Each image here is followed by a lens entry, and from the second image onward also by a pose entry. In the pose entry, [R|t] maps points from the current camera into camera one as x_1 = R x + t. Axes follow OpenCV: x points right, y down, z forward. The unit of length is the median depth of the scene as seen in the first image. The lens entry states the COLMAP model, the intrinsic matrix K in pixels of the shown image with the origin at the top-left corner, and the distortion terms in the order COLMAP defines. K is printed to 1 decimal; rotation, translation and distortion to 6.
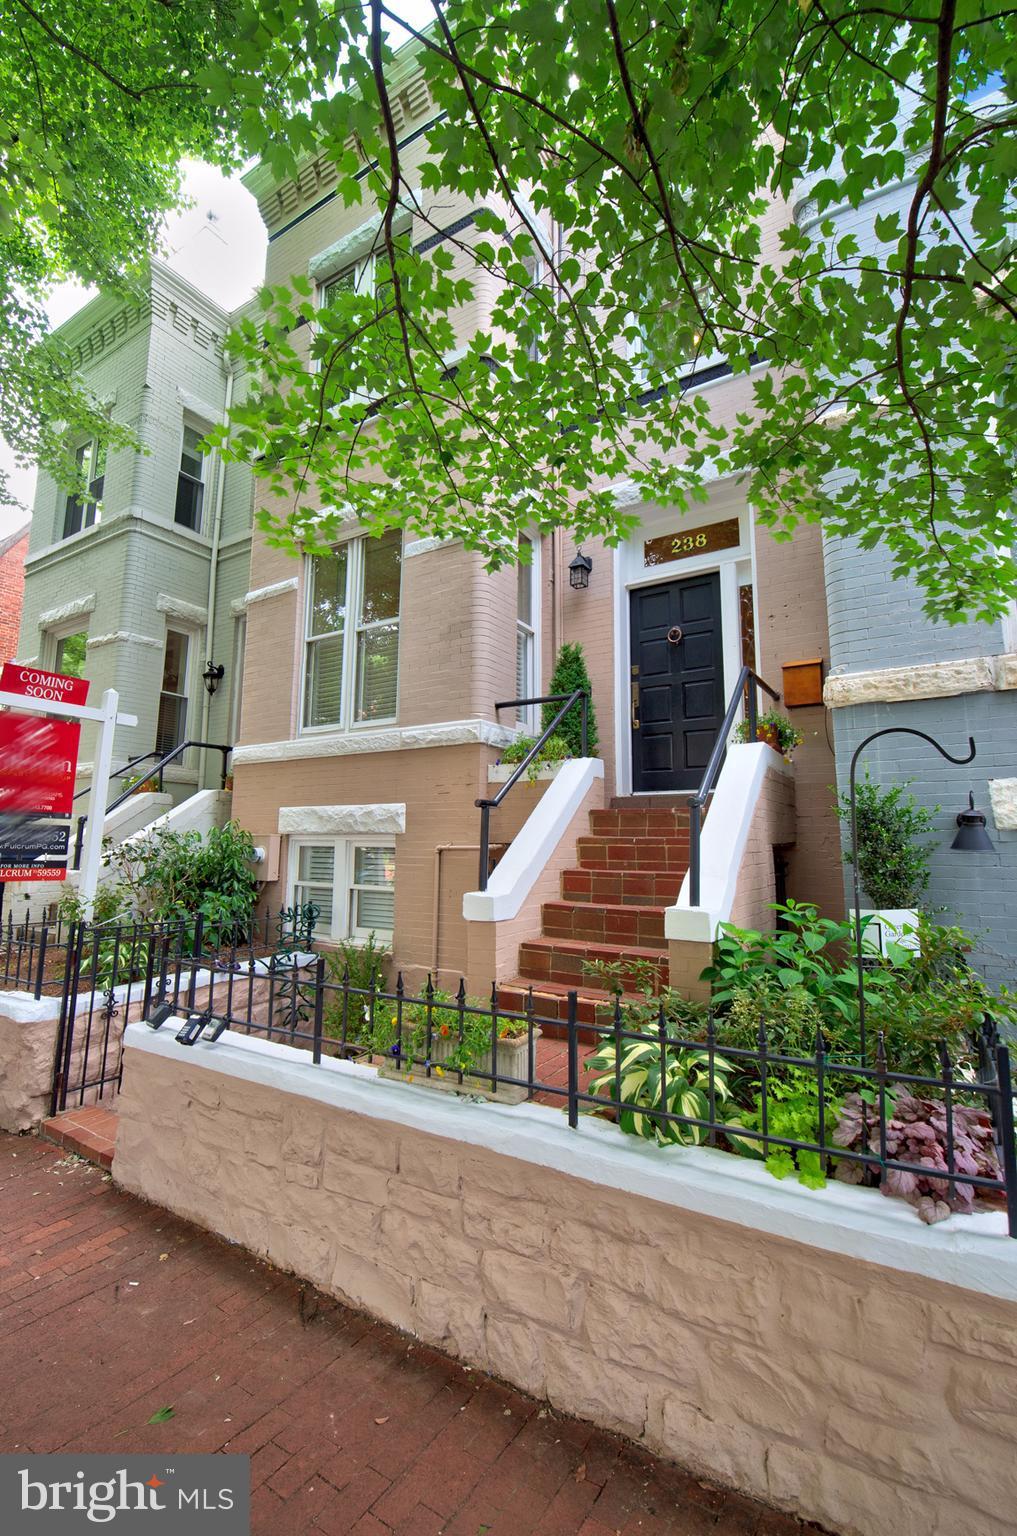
lens RADIAL K [[671.4, 0, 506.3], [0, 671.4, 749.6], [0, 0, 1]] dist [-0.000939, -0.000320]
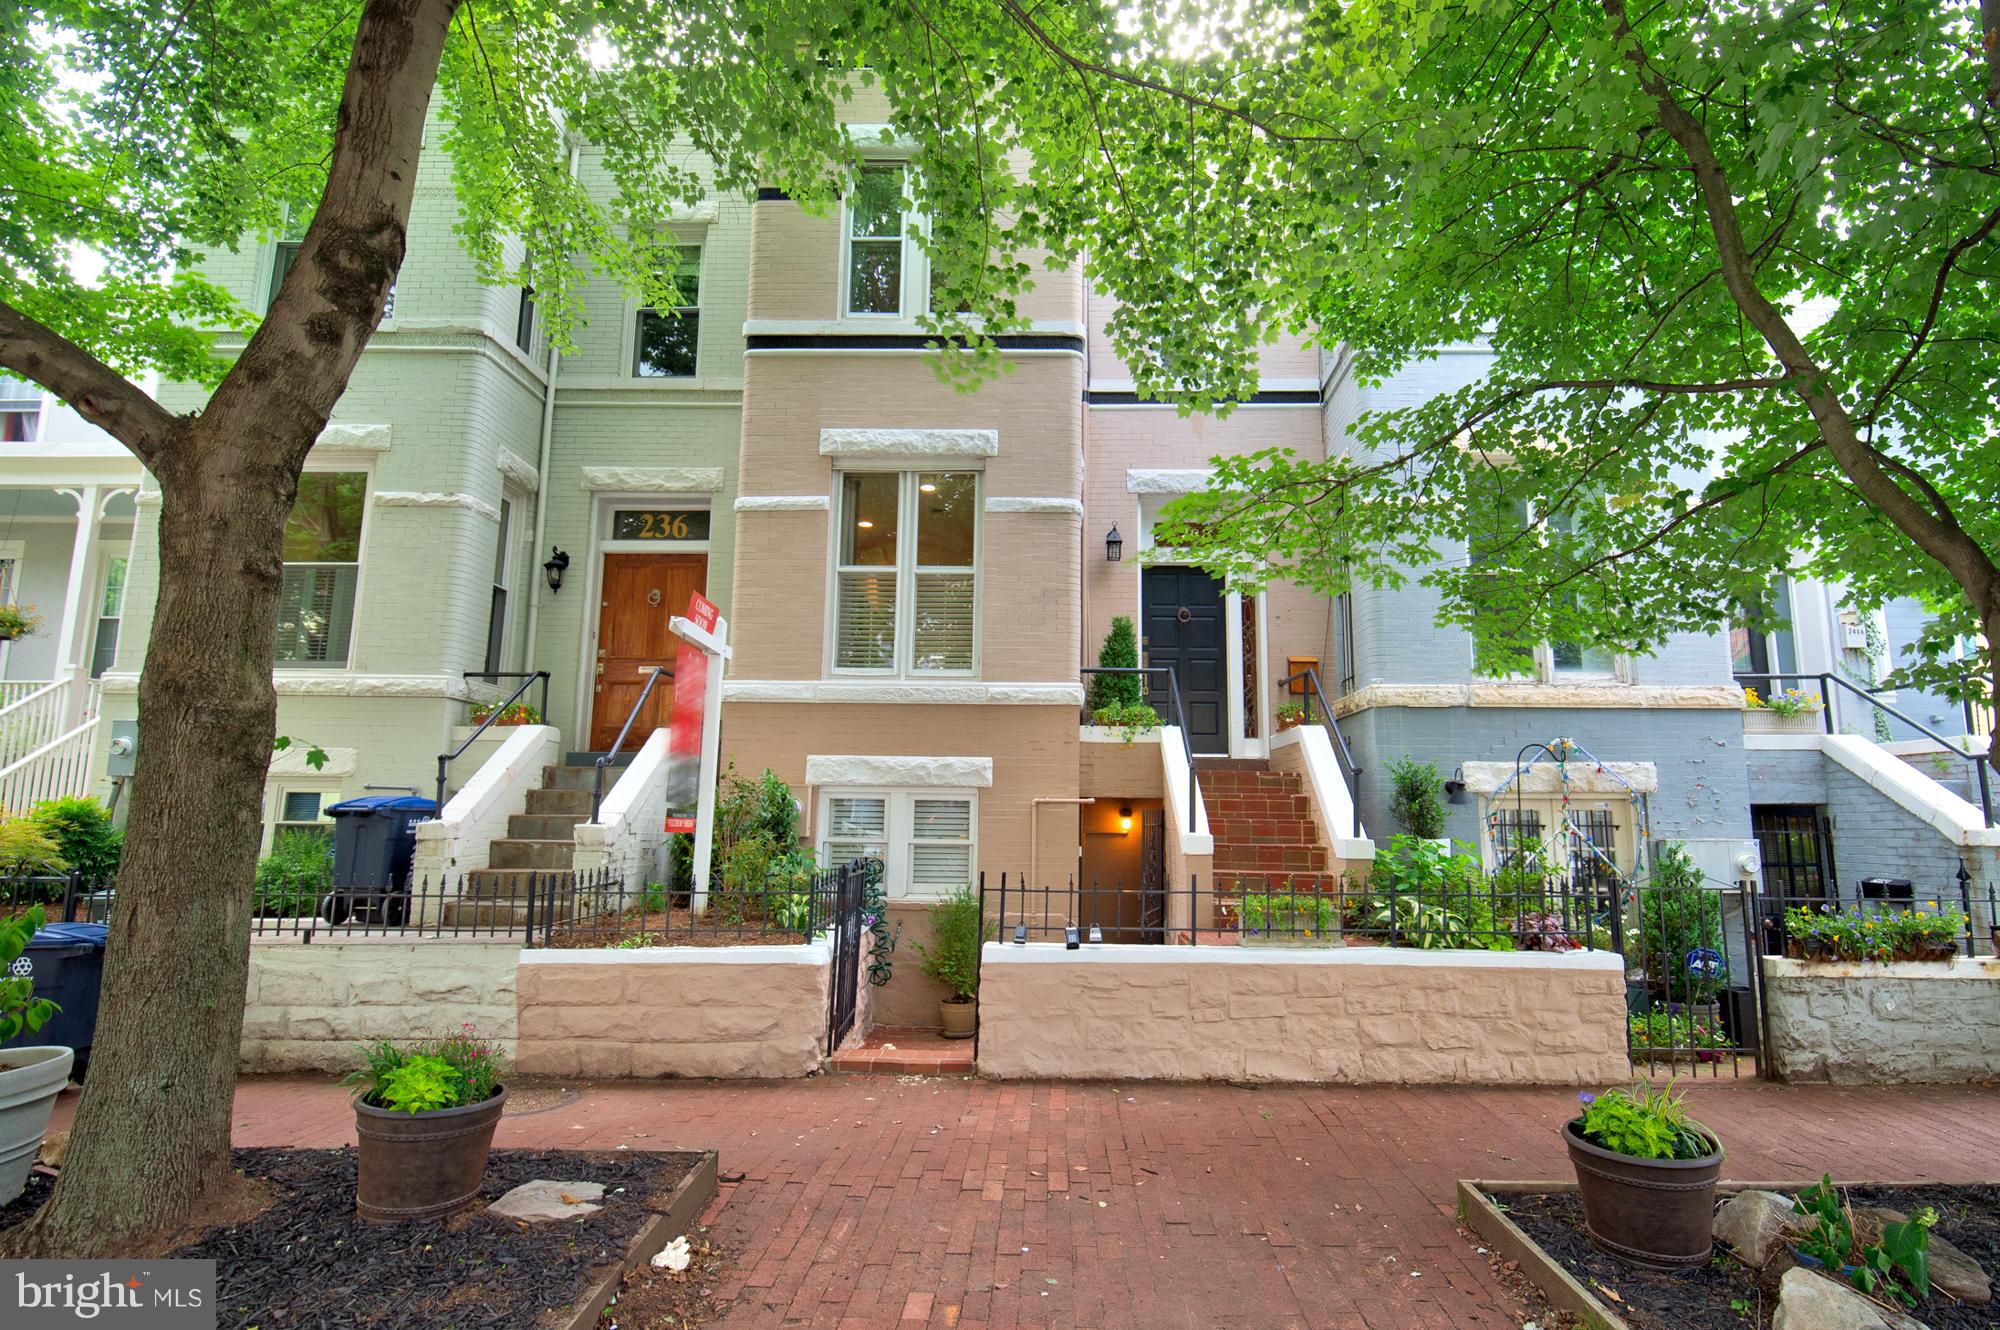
lens RADIAL K [[1029.1, 0, 1000.0], [0, 1029.1, 665.0], [0, 0, 1]] dist [-0.000363, 0.000033]
pose [[0.846350, 0.084243, 0.525922, -0.906881], [-0.080010, 0.996317, -0.030834, -0.011855], [-0.526583, -0.015983, 0.849974, -0.308544]]
